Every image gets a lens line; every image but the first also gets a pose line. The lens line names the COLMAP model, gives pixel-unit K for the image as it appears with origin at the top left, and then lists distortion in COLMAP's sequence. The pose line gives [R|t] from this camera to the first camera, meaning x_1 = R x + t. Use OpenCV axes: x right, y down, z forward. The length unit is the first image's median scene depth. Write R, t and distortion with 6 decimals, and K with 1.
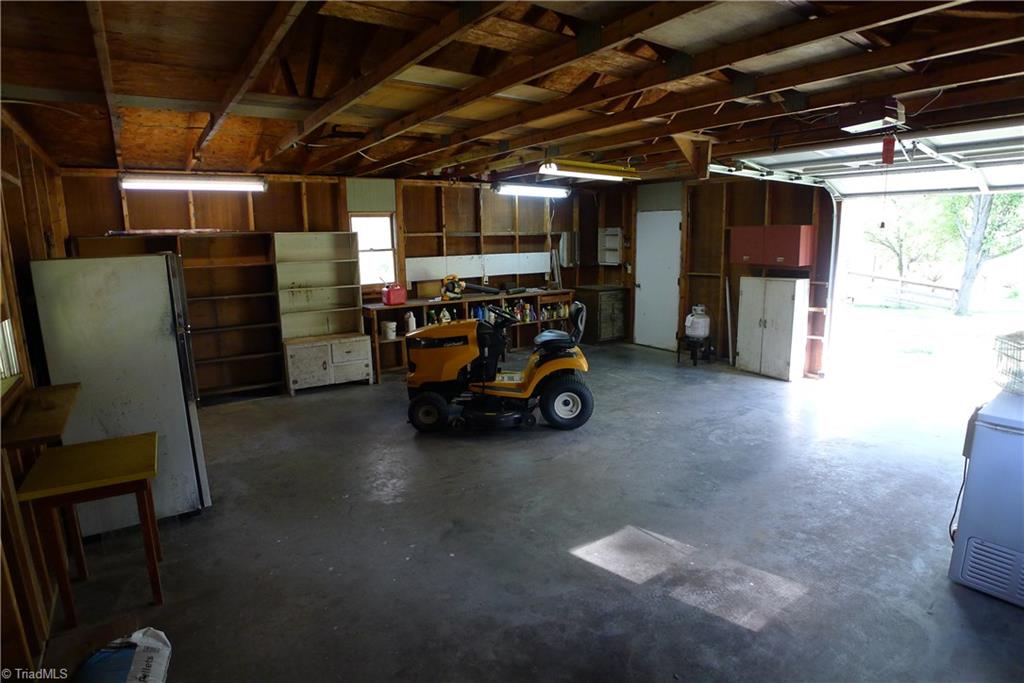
lens RADIAL K [[548.0, 0, 509.4], [0, 548.0, 339.9], [0, 0, 1]] dist [-0.105794, 0.031809]
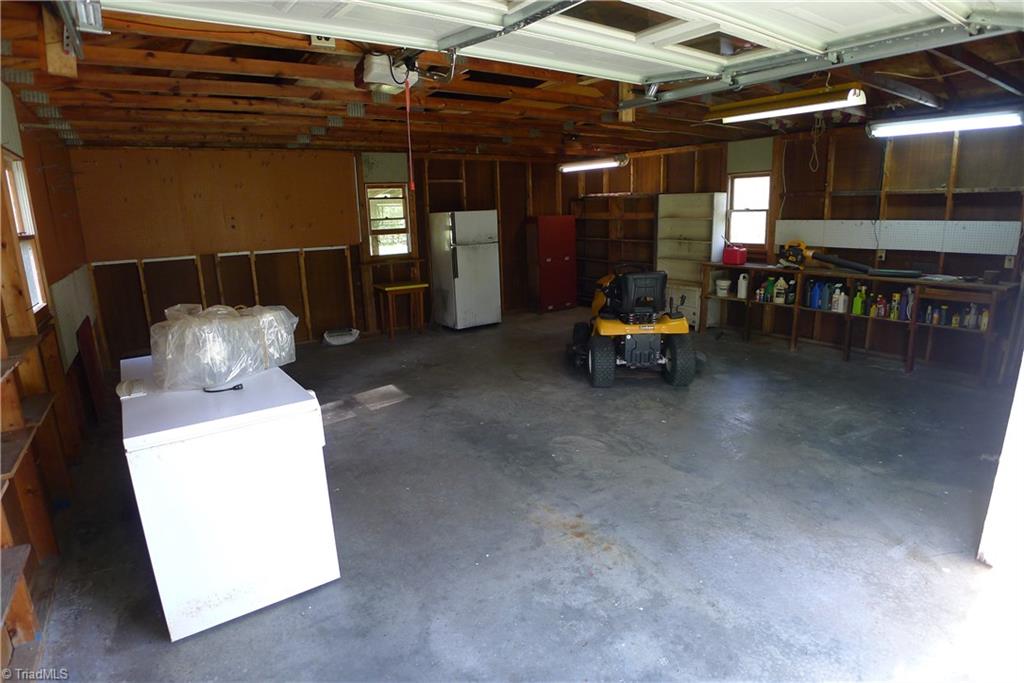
lens RADIAL K [[548.0, 0, 509.4], [0, 548.0, 339.9], [0, 0, 1]] dist [-0.105794, 0.031809]
pose [[-0.025099, 0.241212, -0.970148, 0.855274], [-0.152396, 0.958188, 0.242181, -0.115099], [0.988001, 0.153925, 0.012710, 0.628727]]
